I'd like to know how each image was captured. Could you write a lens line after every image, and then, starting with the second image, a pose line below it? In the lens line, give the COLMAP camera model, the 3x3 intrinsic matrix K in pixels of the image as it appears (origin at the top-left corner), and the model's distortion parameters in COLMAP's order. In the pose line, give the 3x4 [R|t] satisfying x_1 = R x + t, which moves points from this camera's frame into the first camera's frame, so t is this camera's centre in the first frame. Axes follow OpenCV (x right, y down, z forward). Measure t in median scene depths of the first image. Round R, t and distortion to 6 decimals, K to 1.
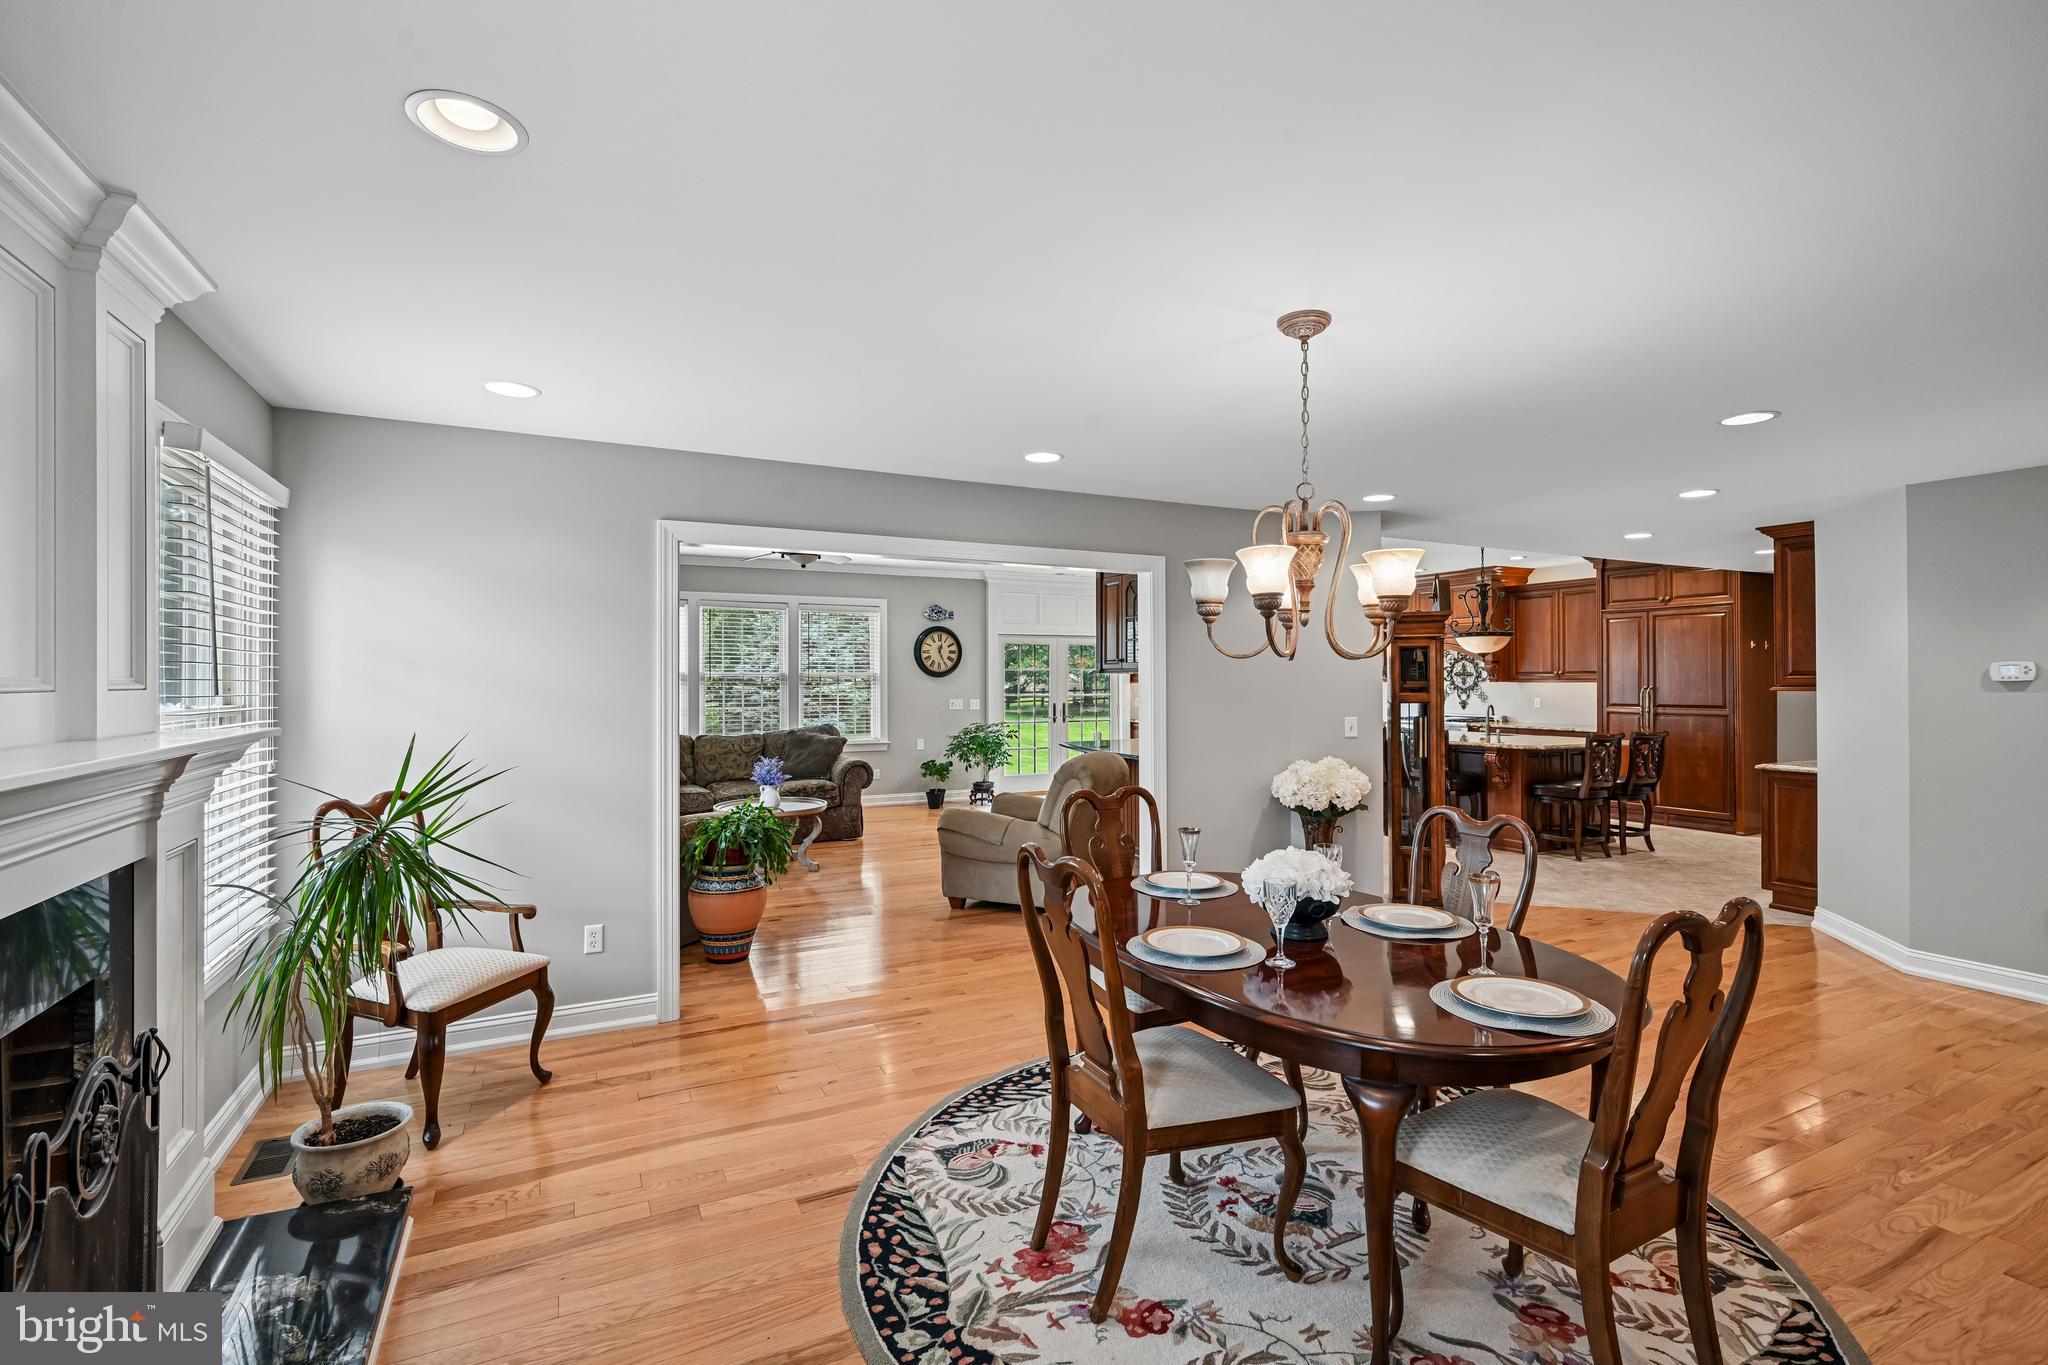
lens RADIAL K [[922.8, 0, 1021.5], [0, 922.8, 677.2], [0, 0, 1]] dist [-0.000840, 0.000054]
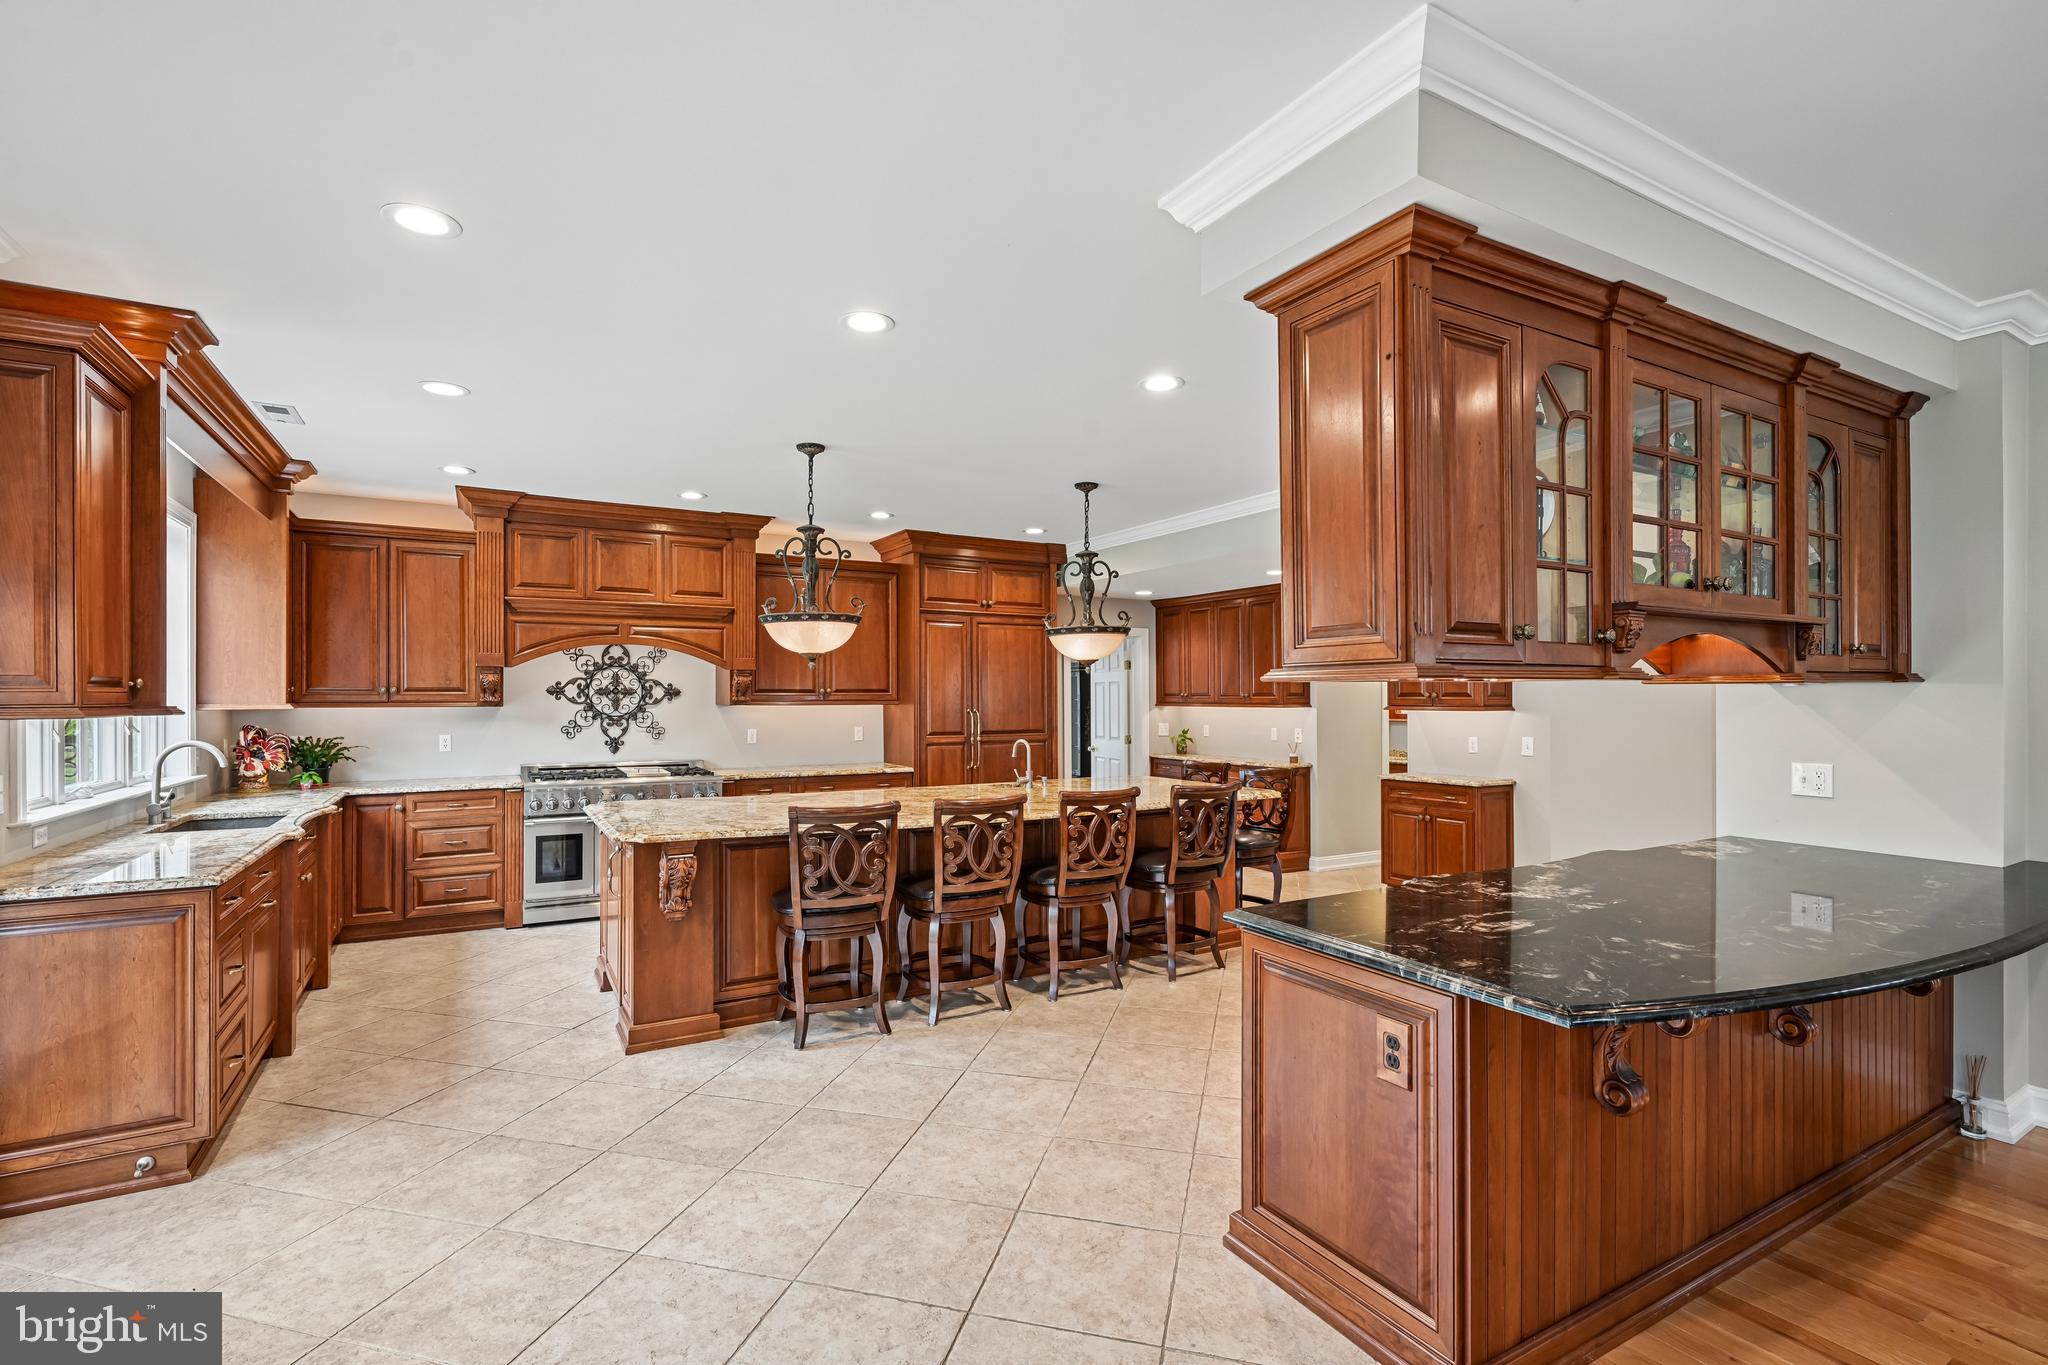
lens RADIAL K [[931.6, 0, 1018.0], [0, 931.6, 689.4], [0, 0, 1]] dist [0.000676, -0.000016]
pose [[-0.054351, 0.011251, 0.998459, -0.133317], [-0.000860, 0.999936, -0.011315, 0.001940], [-0.998522, -0.001473, -0.054338, 0.957555]]
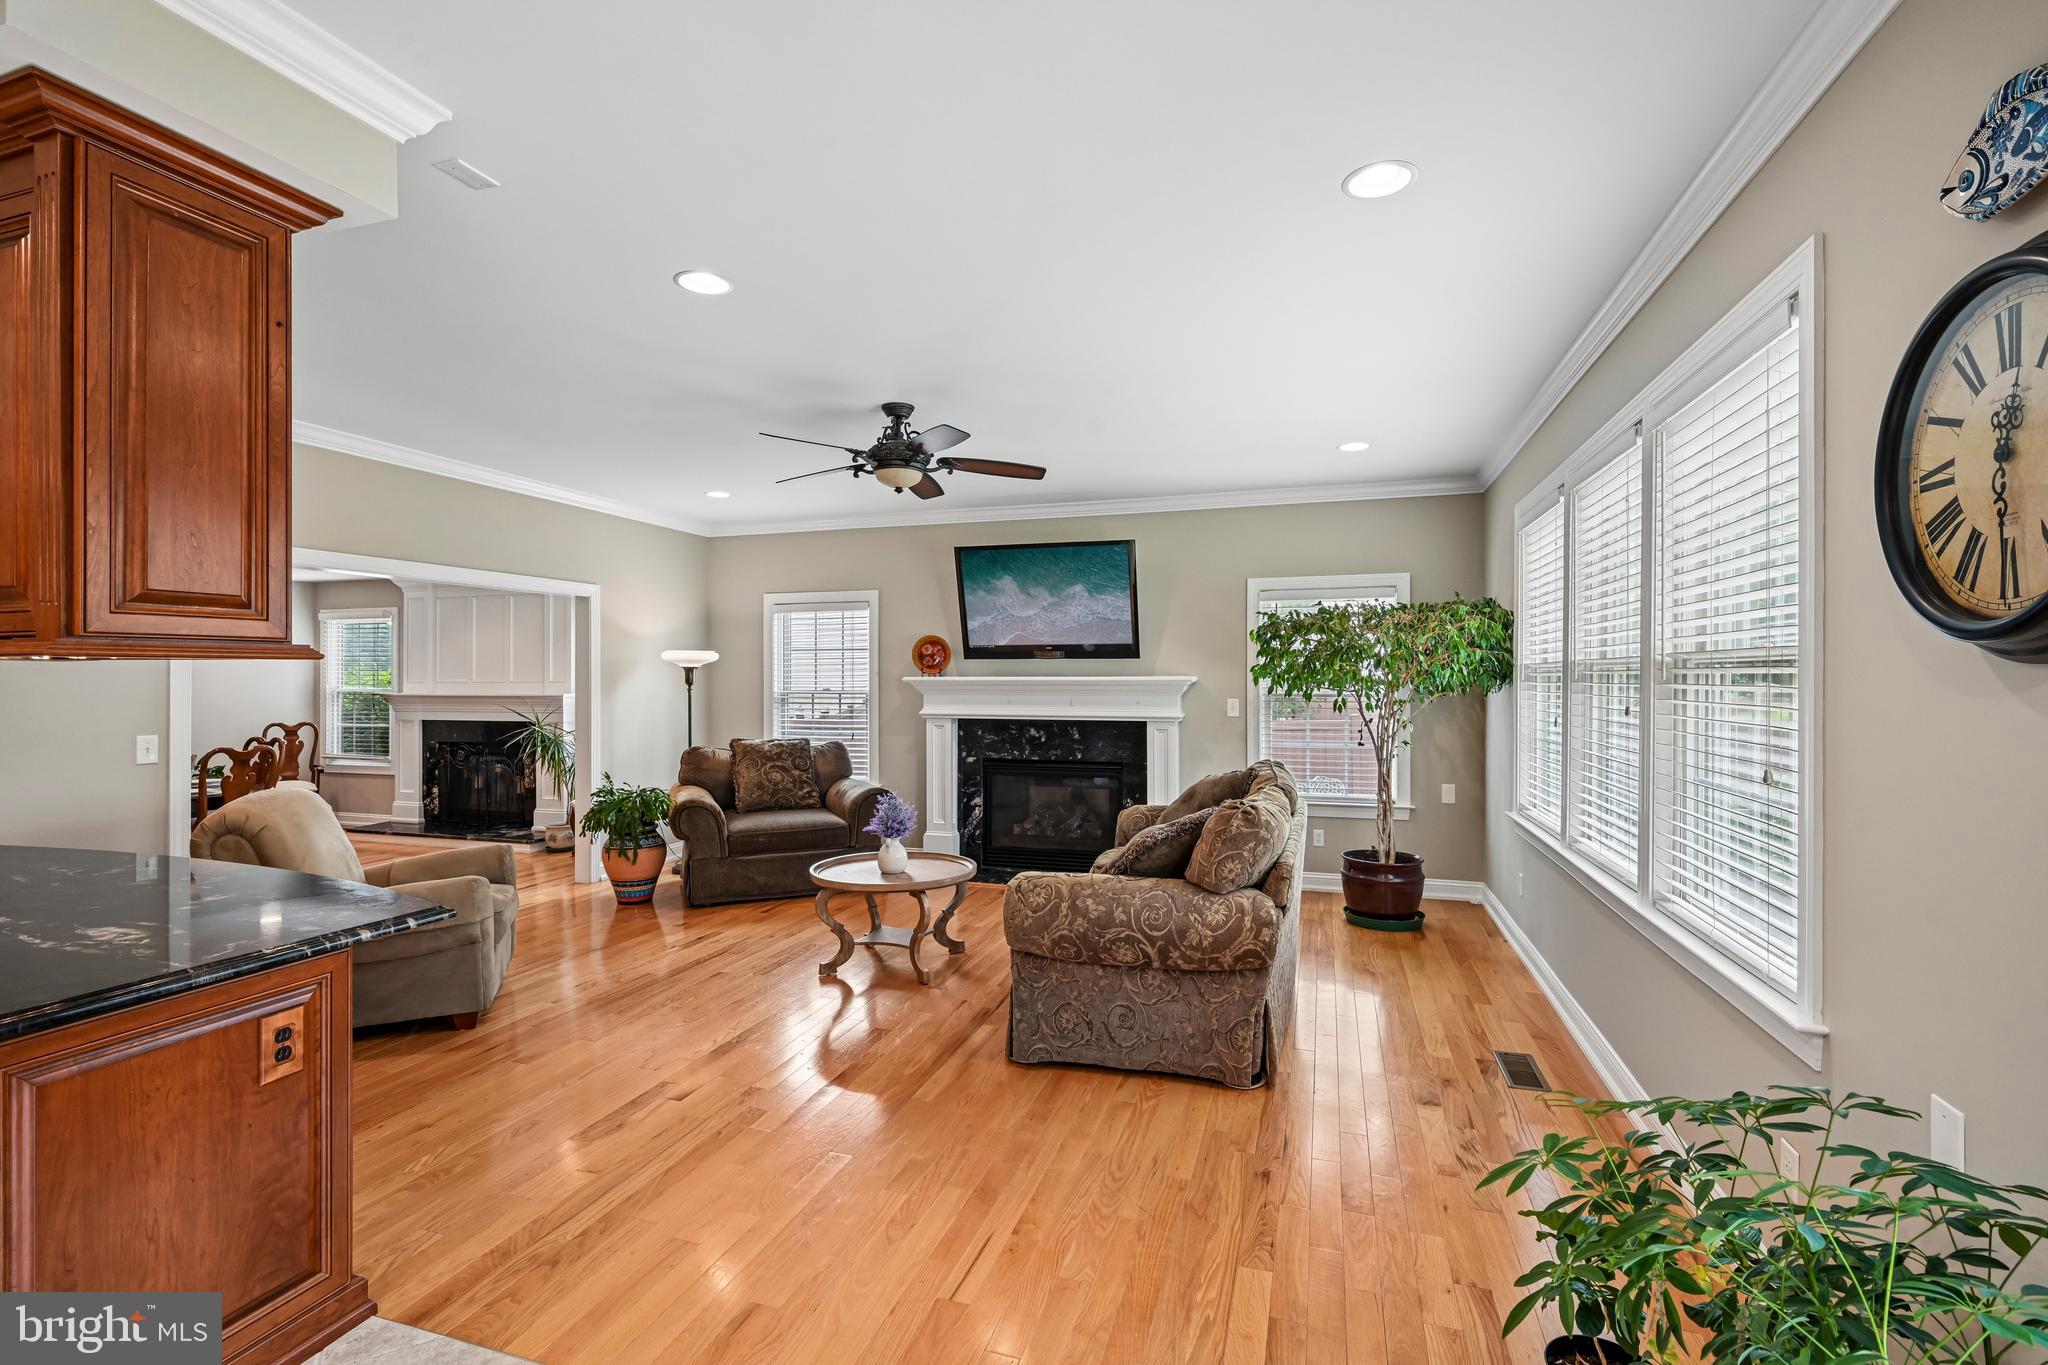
lens RADIAL K [[922.8, 0, 1021.5], [0, 922.8, 677.2], [0, 0, 1]] dist [-0.000840, 0.000054]
pose [[-0.703428, 0.002085, -0.710764, 0.100506], [0.004819, 0.999987, -0.001836, 0.001922], [0.710750, -0.004717, -0.703429, 1.117497]]
